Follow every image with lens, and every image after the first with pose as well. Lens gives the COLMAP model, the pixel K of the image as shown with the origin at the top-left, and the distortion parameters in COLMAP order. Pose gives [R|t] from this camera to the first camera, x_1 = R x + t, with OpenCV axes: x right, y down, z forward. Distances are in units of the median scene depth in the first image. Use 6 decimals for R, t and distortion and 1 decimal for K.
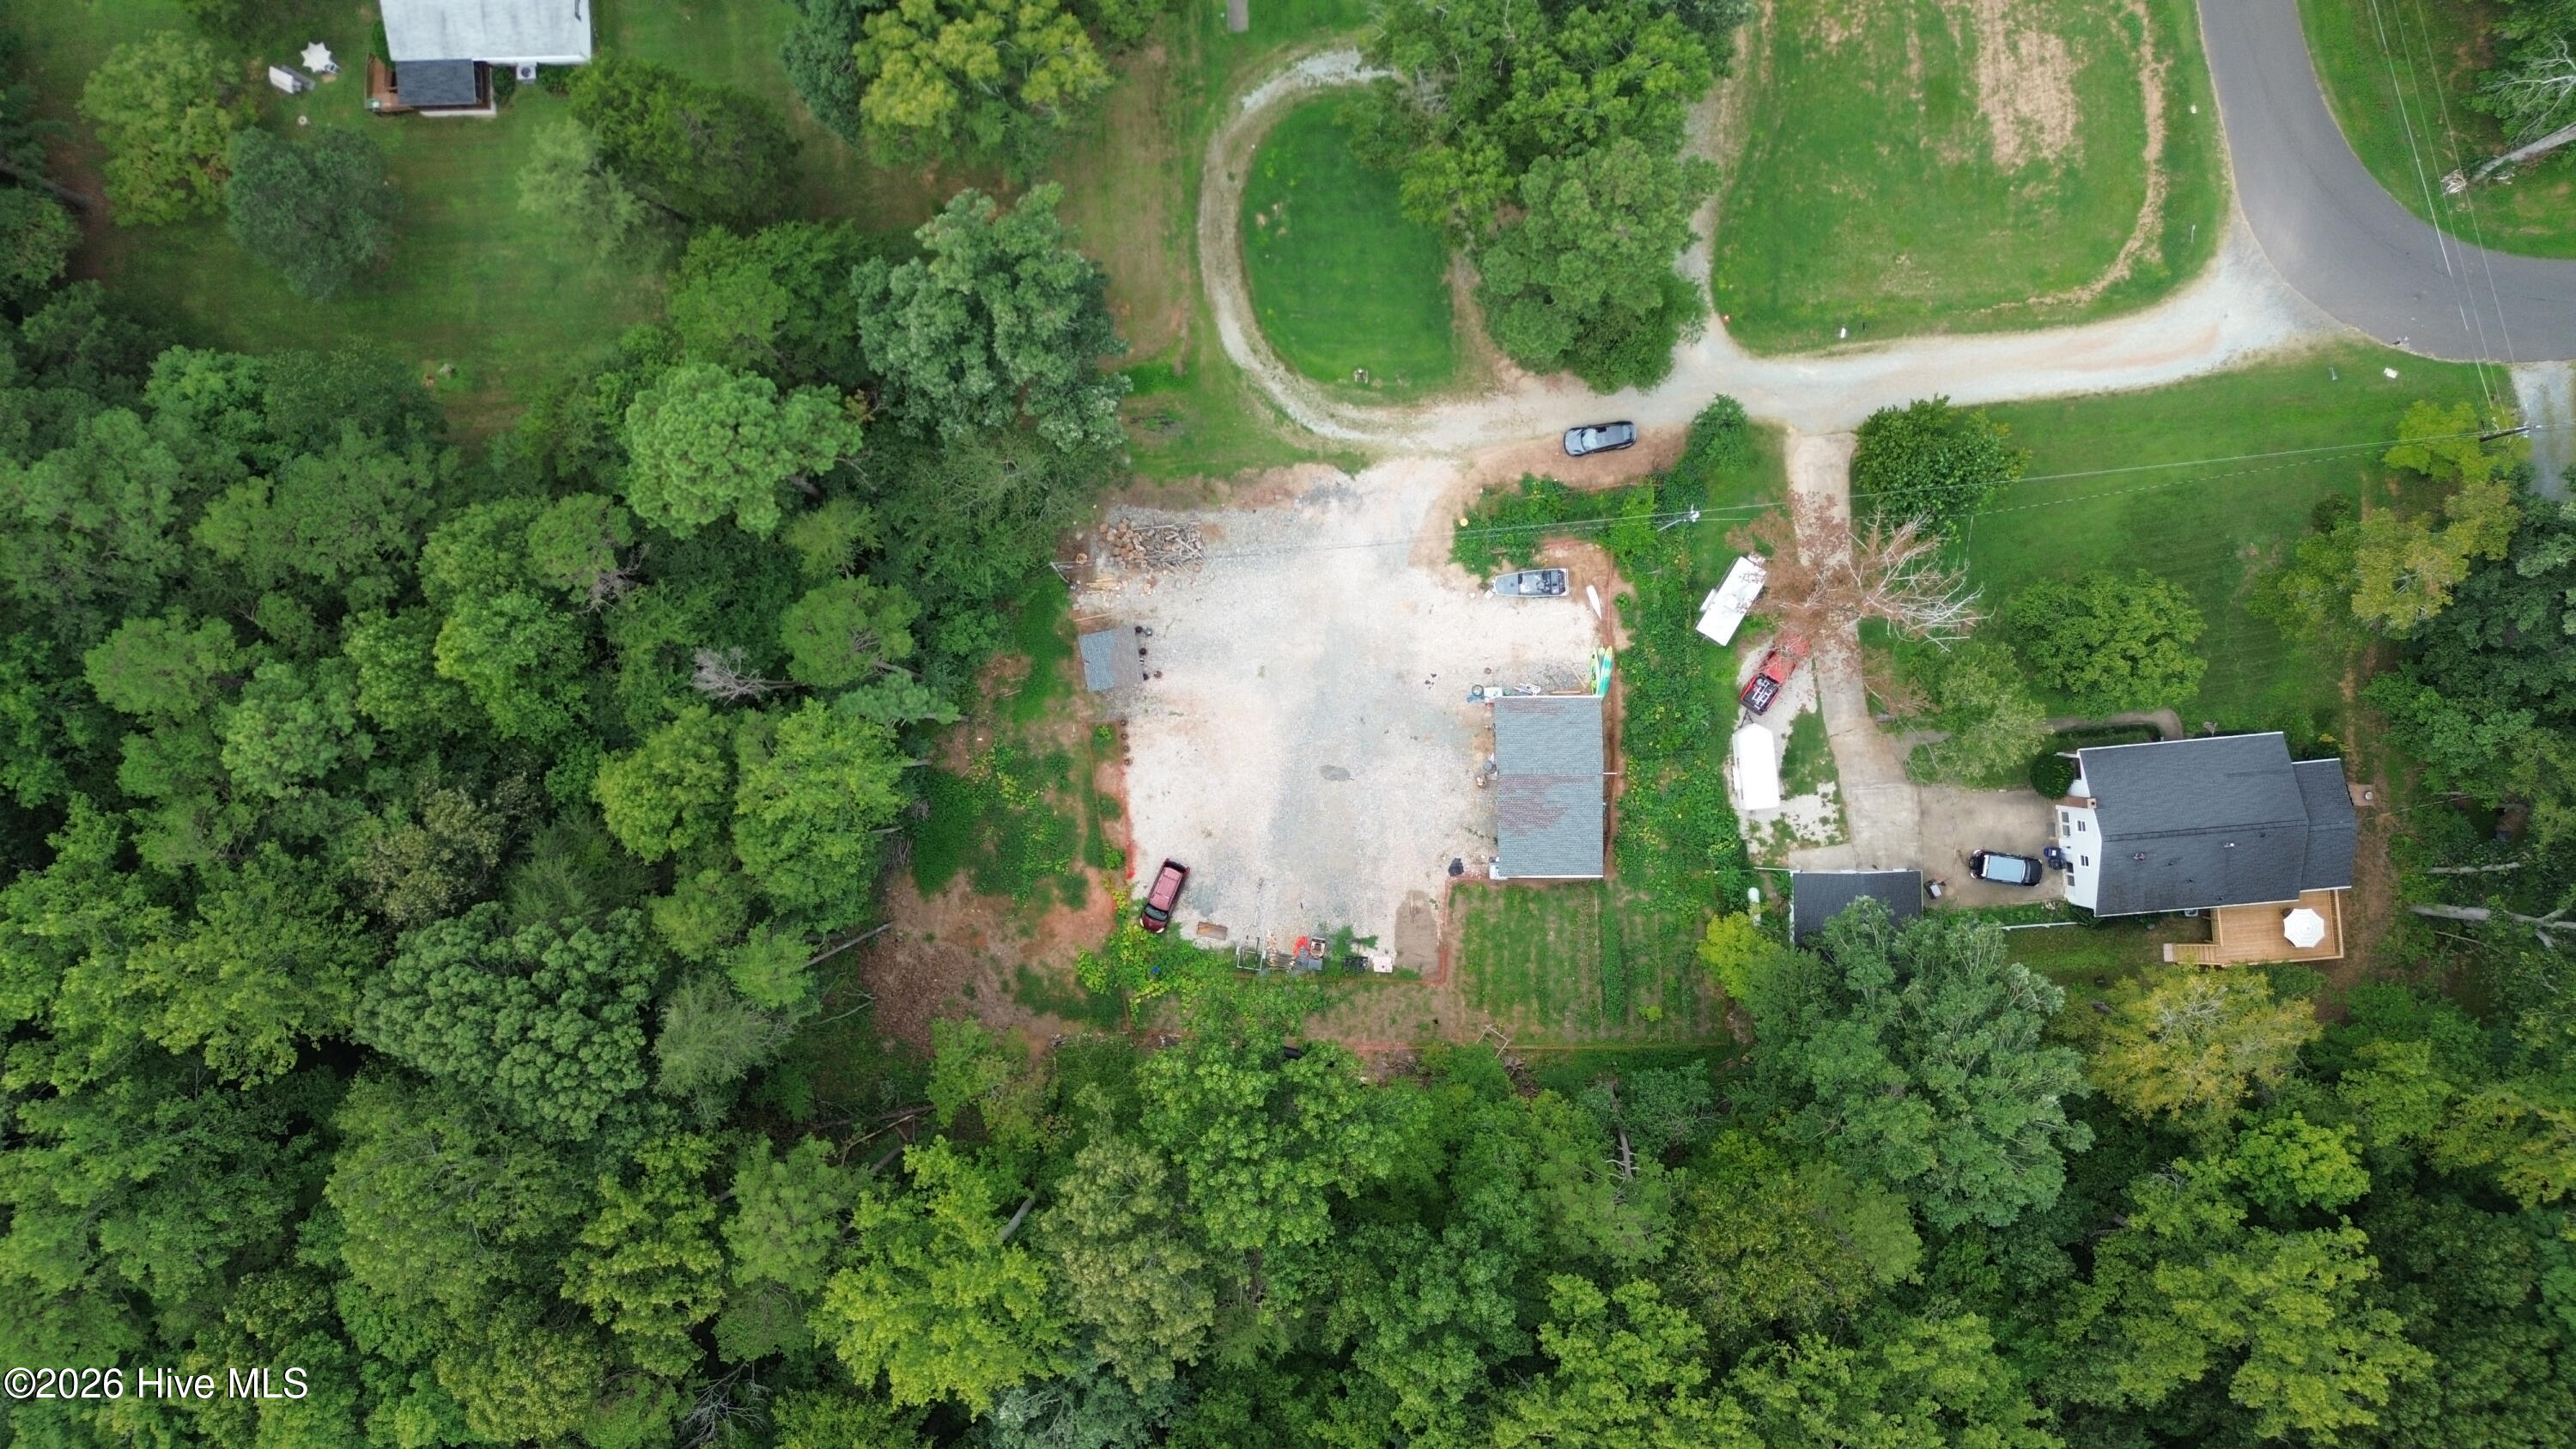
lens RADIAL K [[1831.9, 0, 1288.0], [0, 1831.9, 724.5], [0, 0, 1]] dist [0.087927, -0.090530]
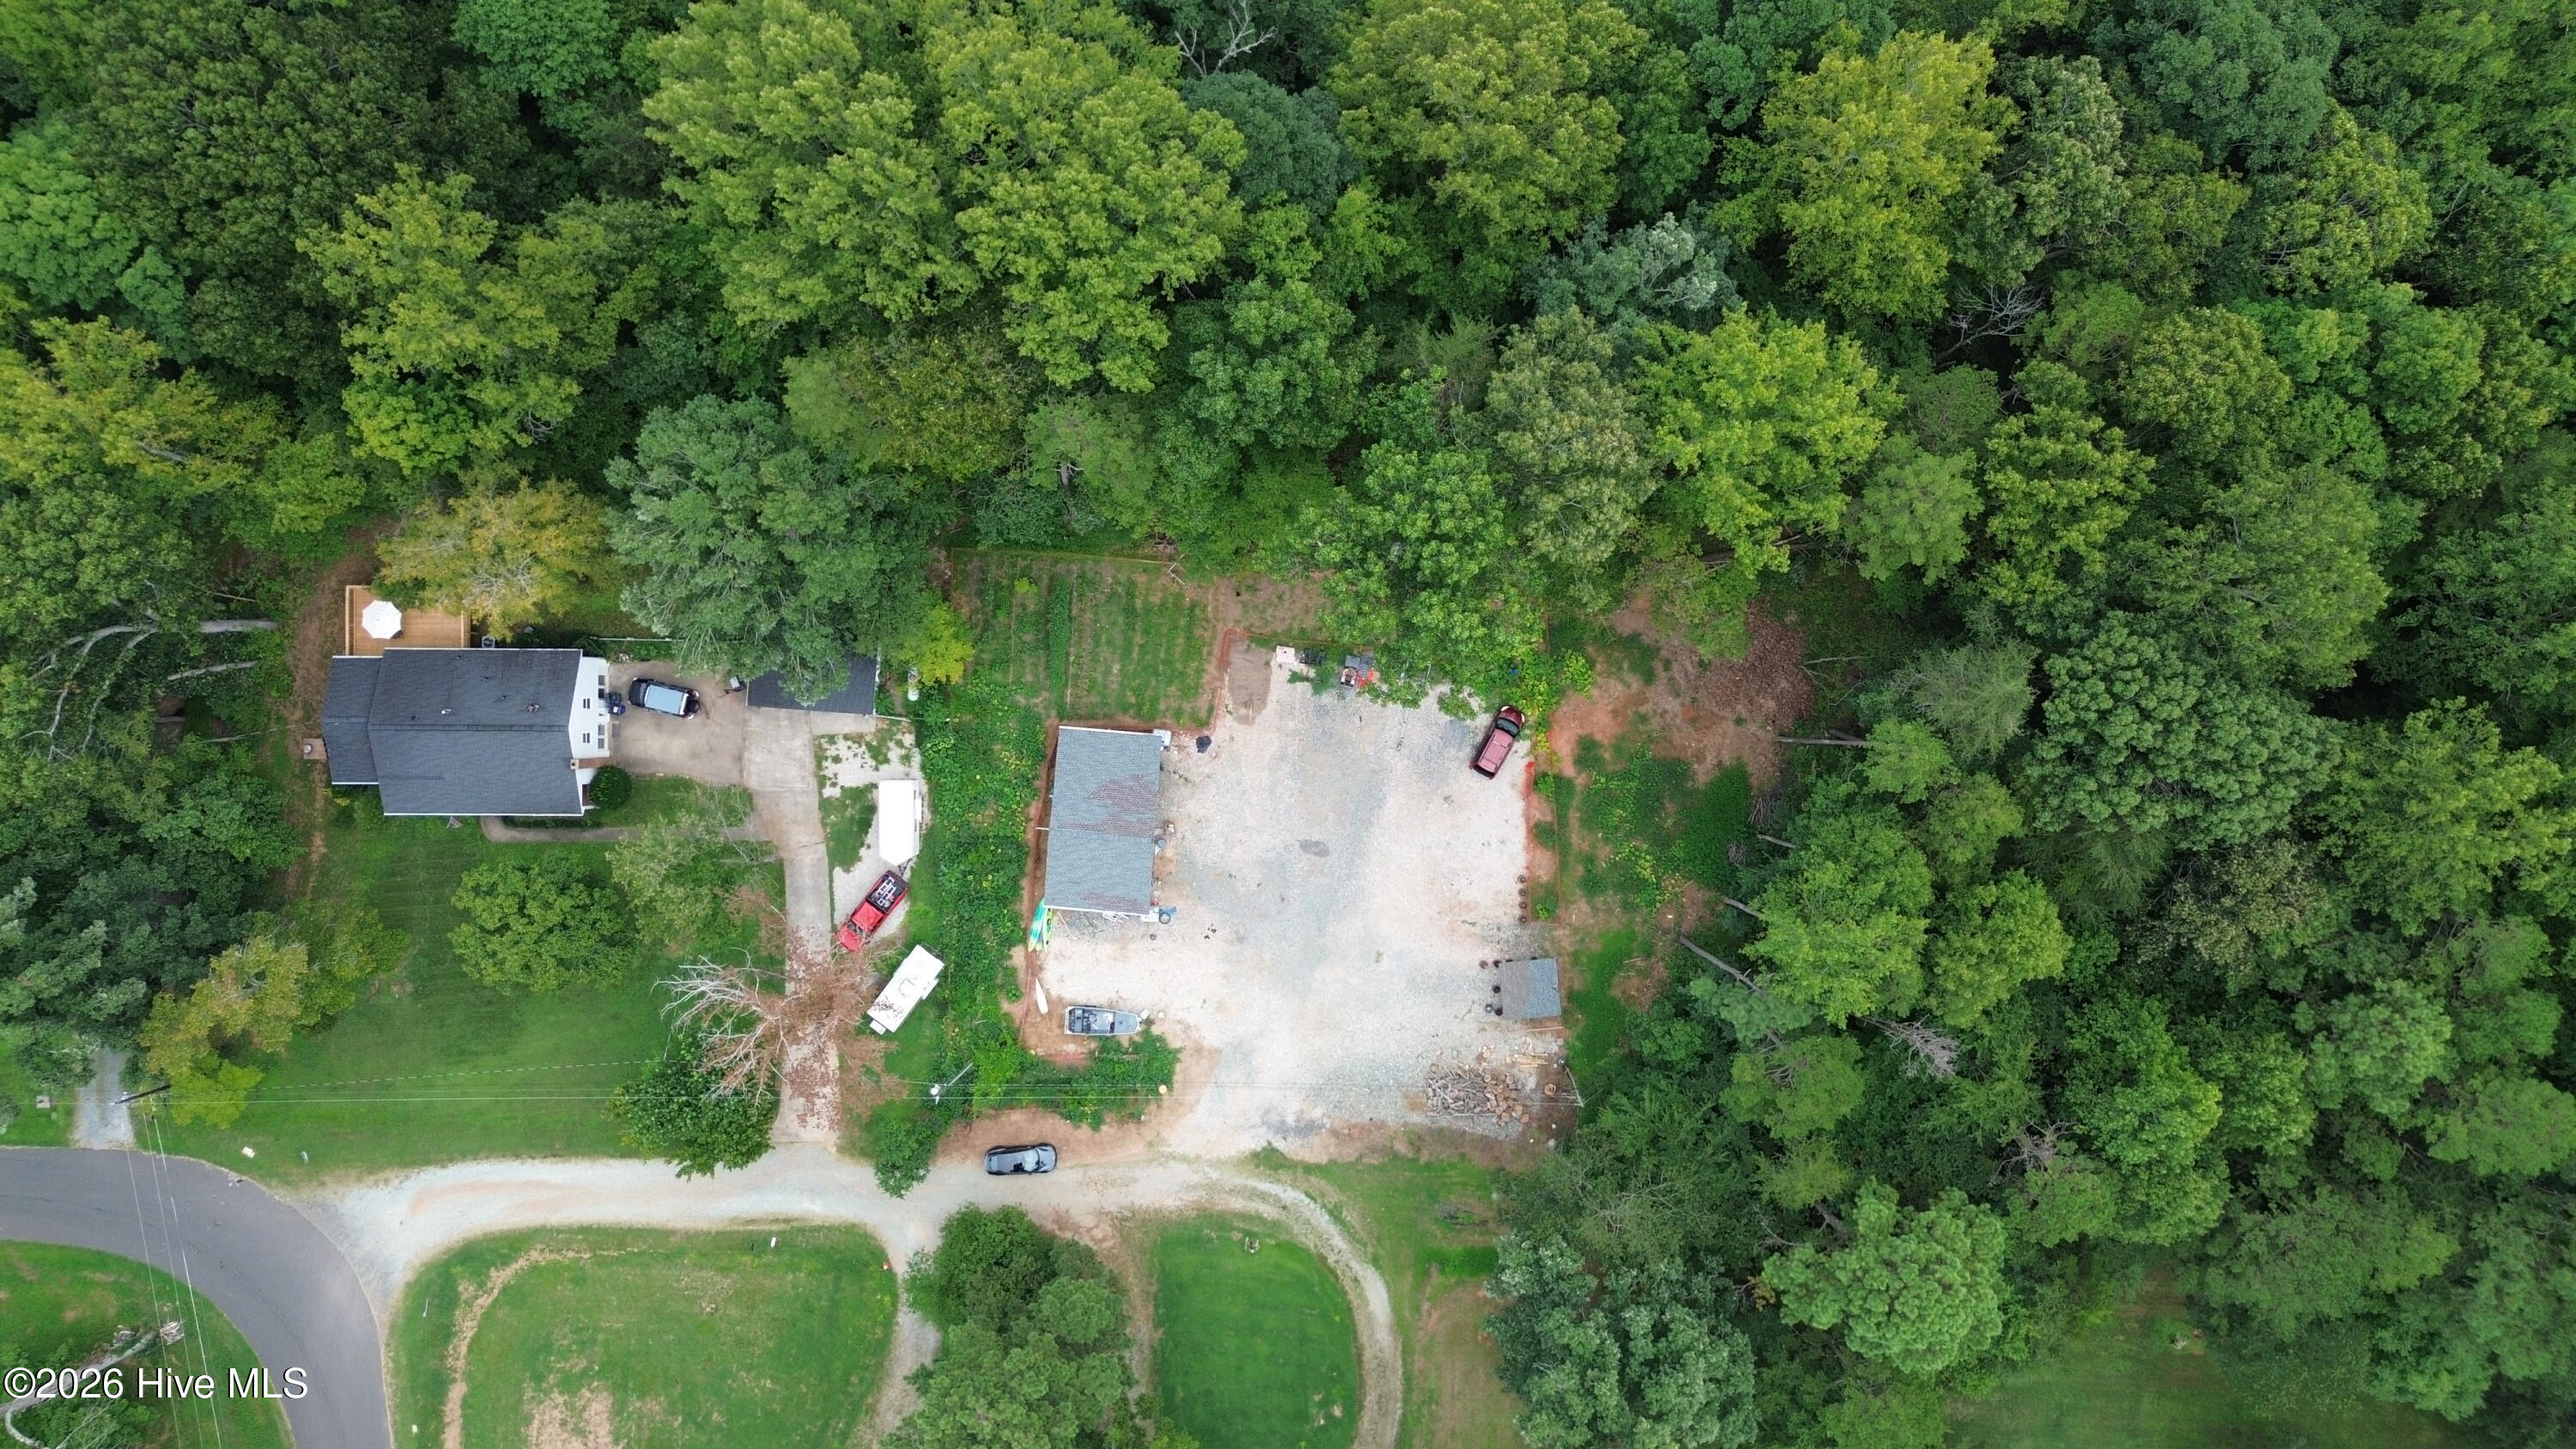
lens RADIAL K [[1837.4, 0, 1288.0], [0, 1837.4, 724.5], [0, 0, 1]] dist [0.080972, -0.081062]
pose [[-0.995049, -0.093874, 0.032648, 0.016434], [0.093541, -0.995548, -0.011604, 0.121963], [0.033592, -0.008492, 0.999400, 0.001514]]
